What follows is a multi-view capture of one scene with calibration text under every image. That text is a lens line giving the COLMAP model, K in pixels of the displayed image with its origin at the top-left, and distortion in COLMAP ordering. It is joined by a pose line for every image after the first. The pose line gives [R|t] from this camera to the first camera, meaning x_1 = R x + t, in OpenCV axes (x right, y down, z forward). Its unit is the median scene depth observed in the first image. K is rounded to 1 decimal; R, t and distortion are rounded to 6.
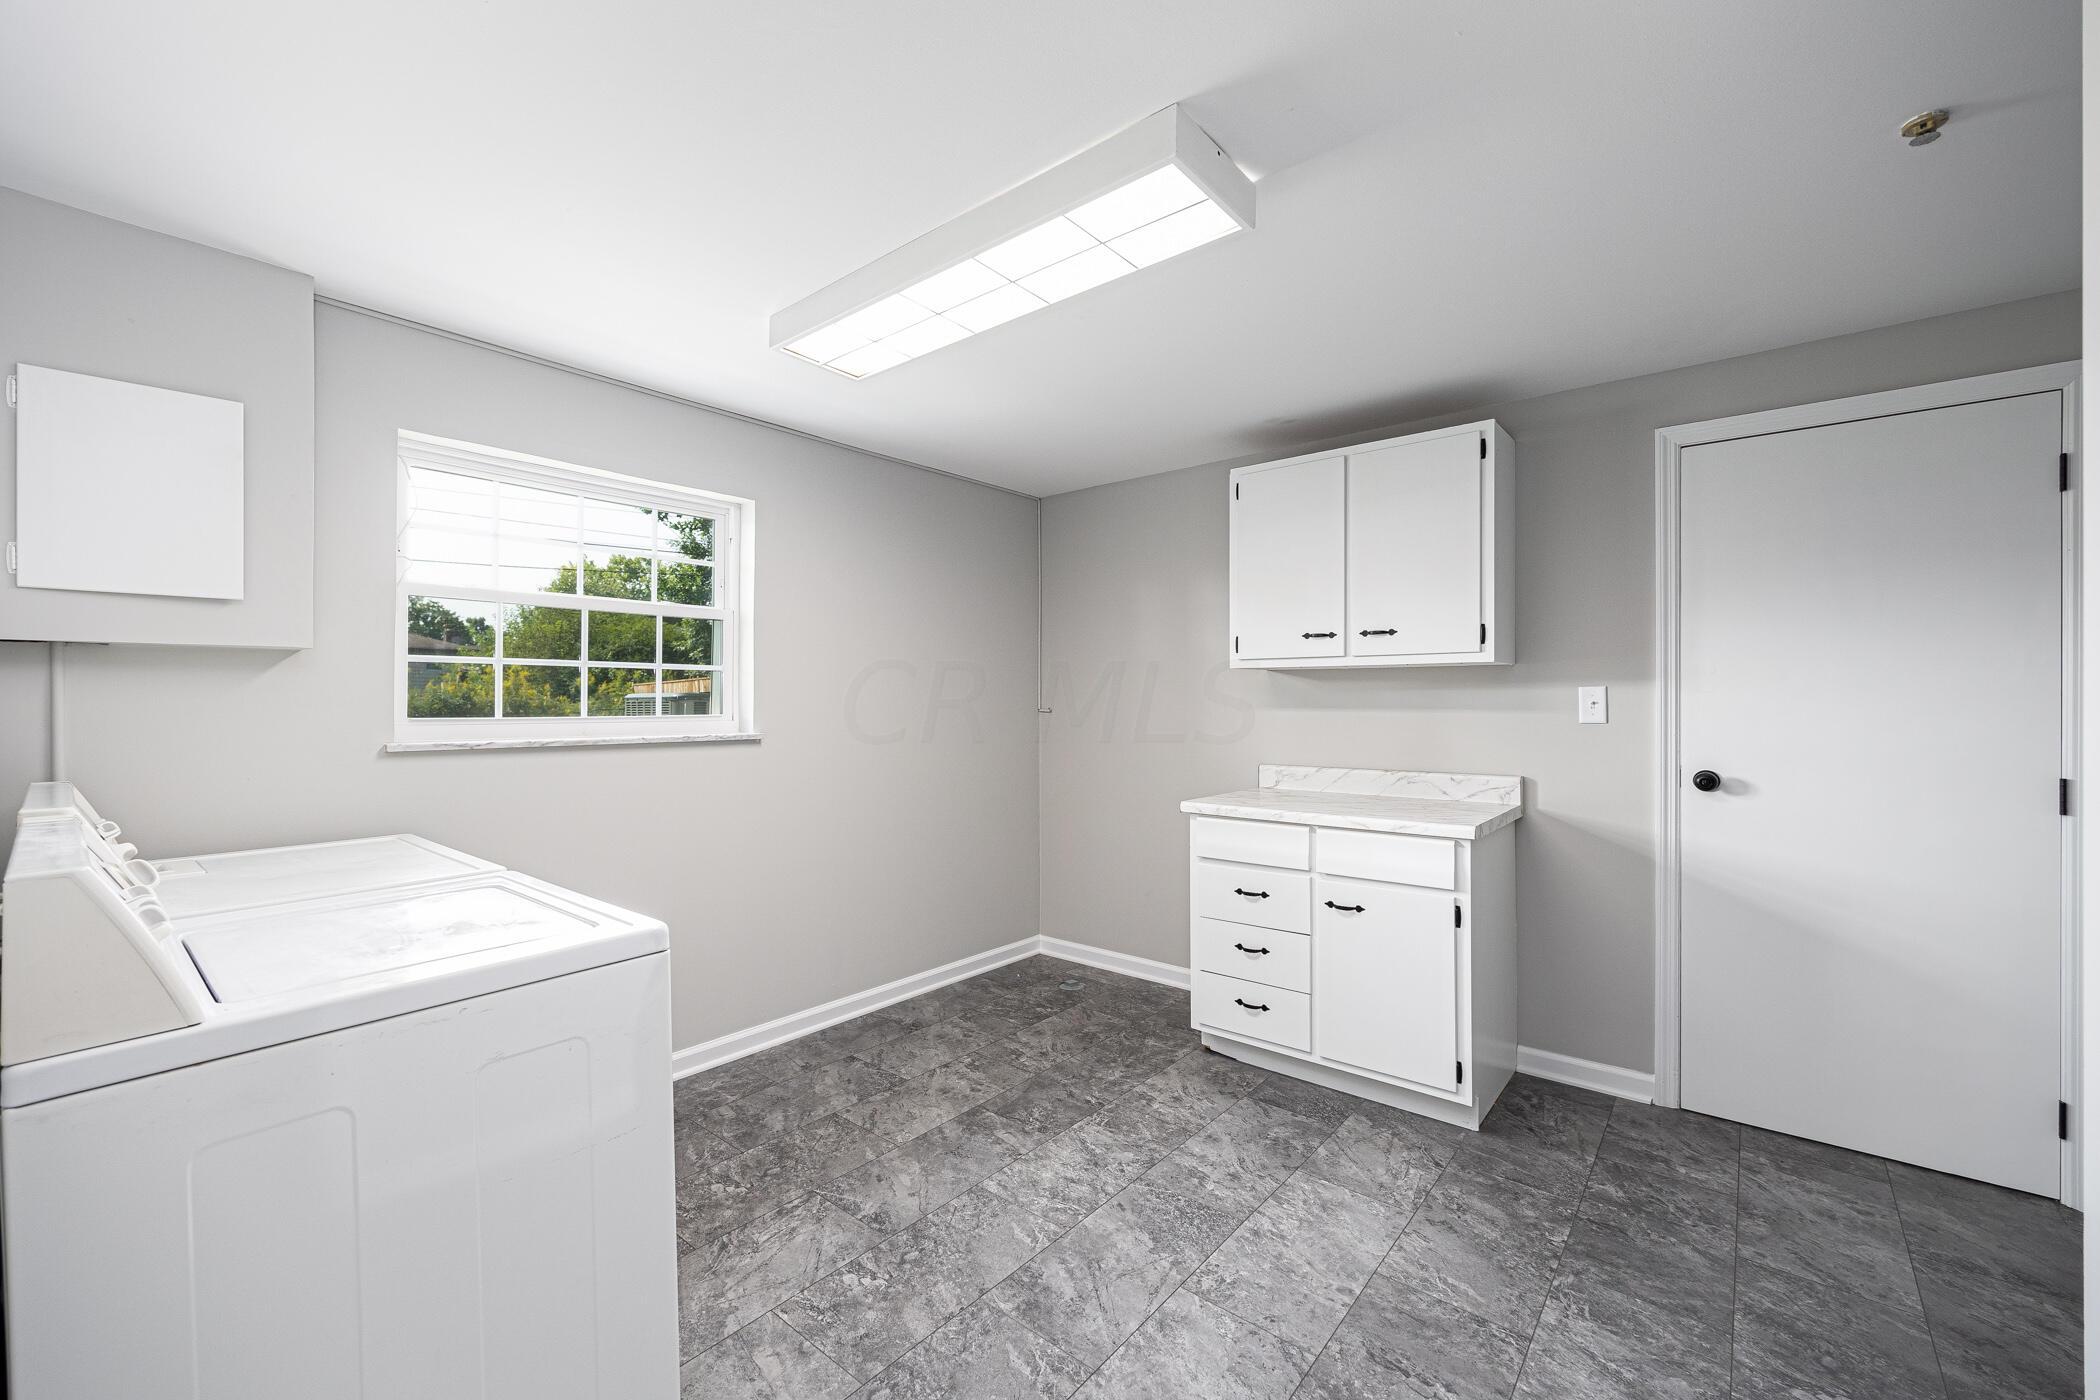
lens RADIAL K [[863.8, 0, 1017.5], [0, 863.8, 702.3], [0, 0, 1]] dist [-0.000830, -0.000118]
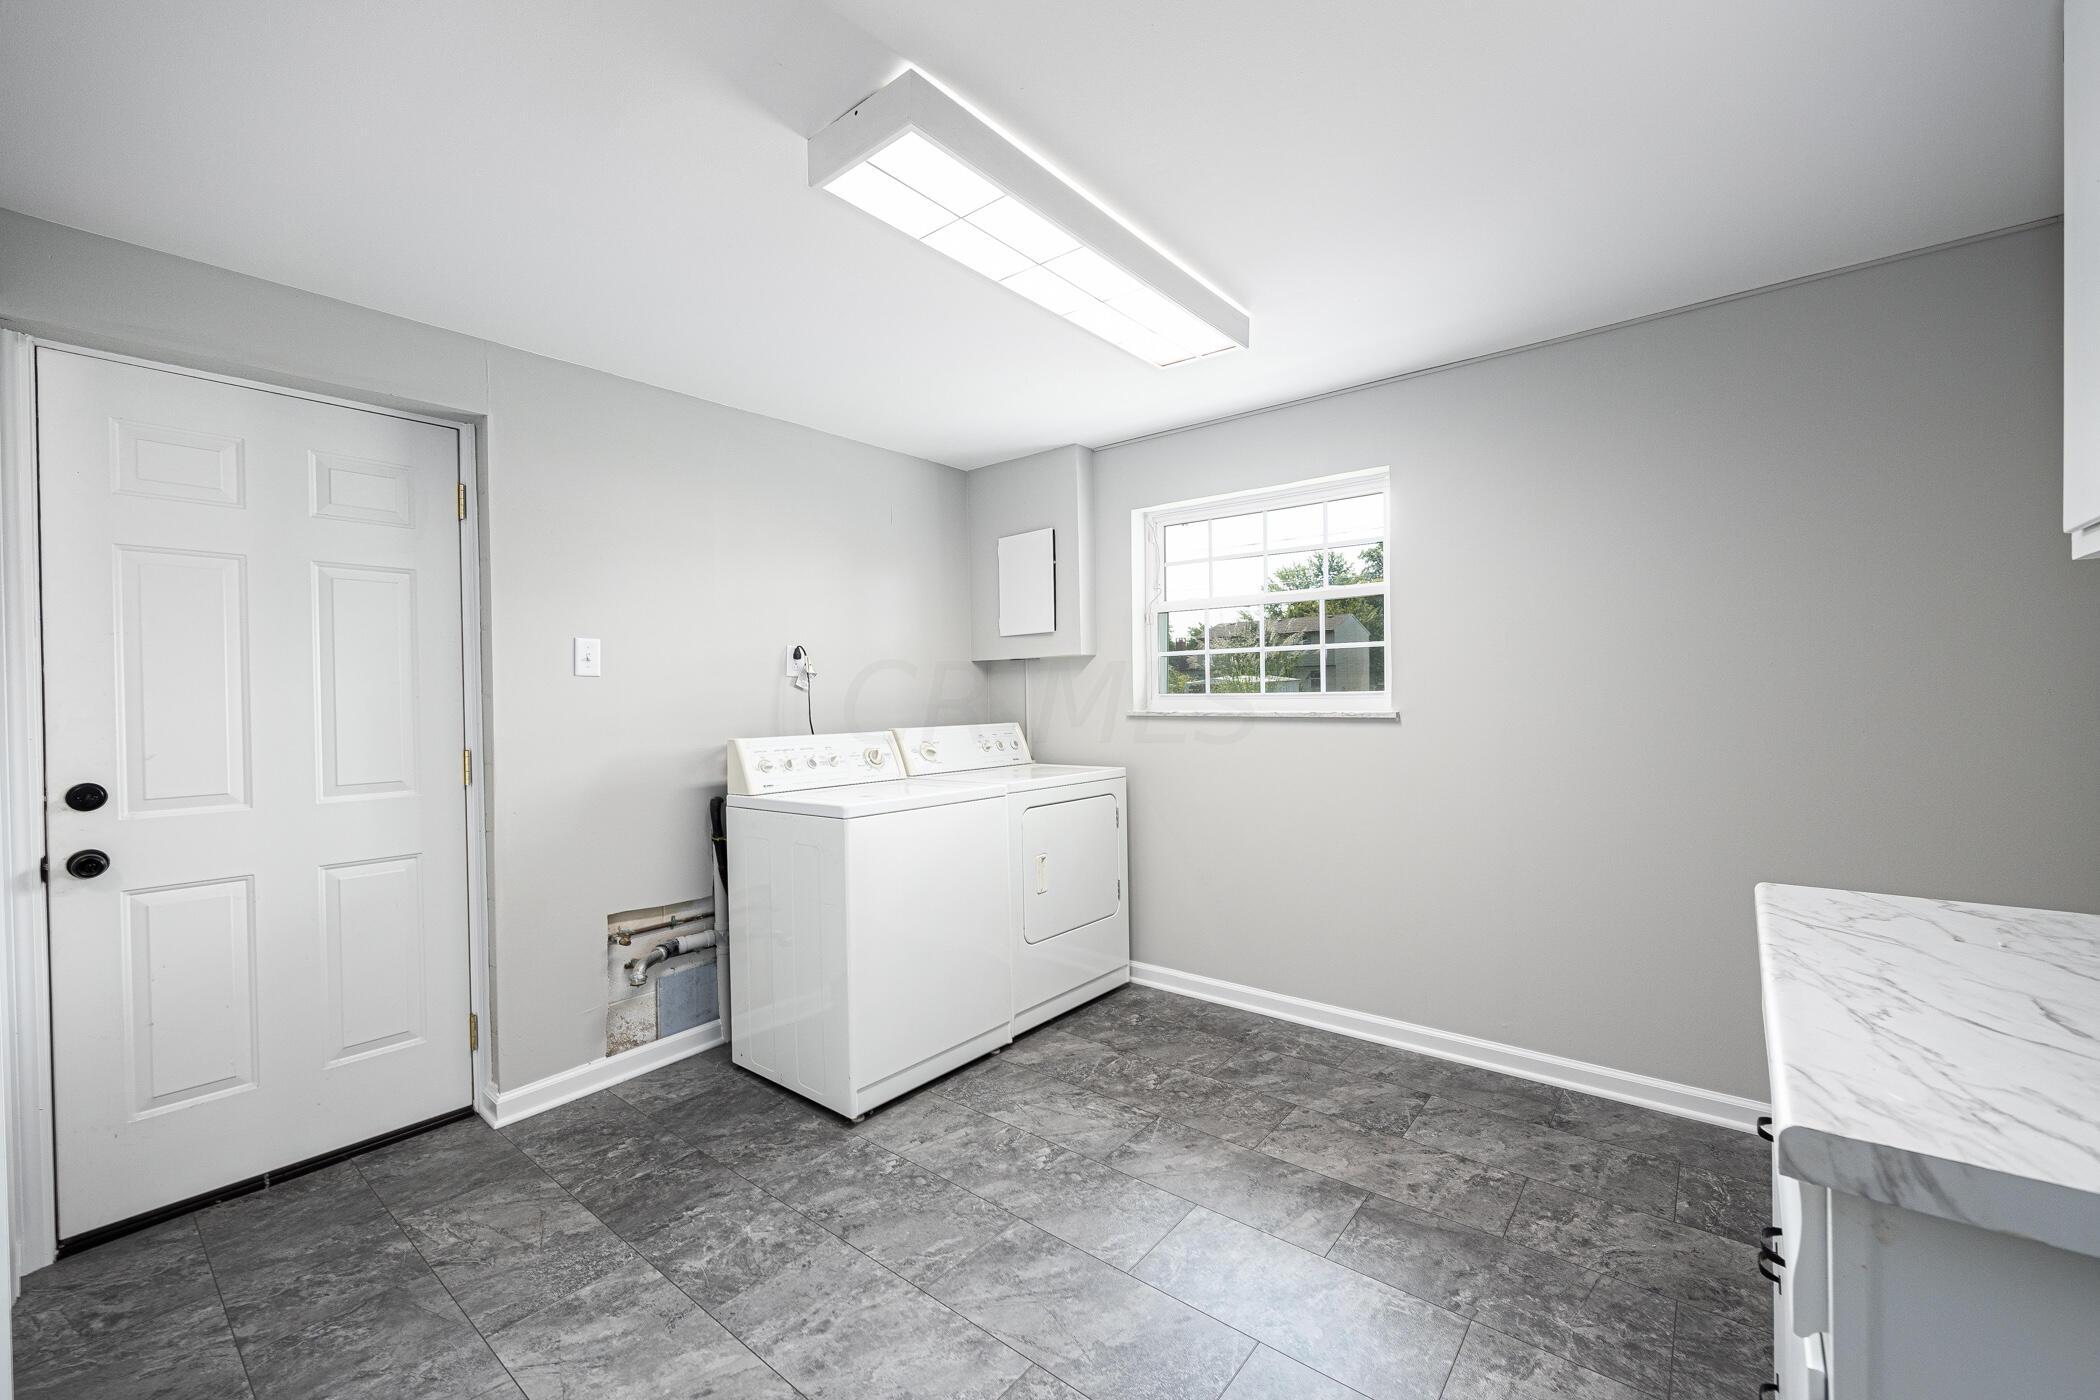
lens RADIAL K [[840.3, 0, 1047.5], [0, 840.3, 699.9], [0, 0, 1]] dist [0.000725, -0.000133]
pose [[0.019890, 0.007204, -0.999776, 0.689876], [0.016918, 0.999828, 0.007541, 0.012585], [0.999659, -0.017064, 0.019765, 0.688022]]
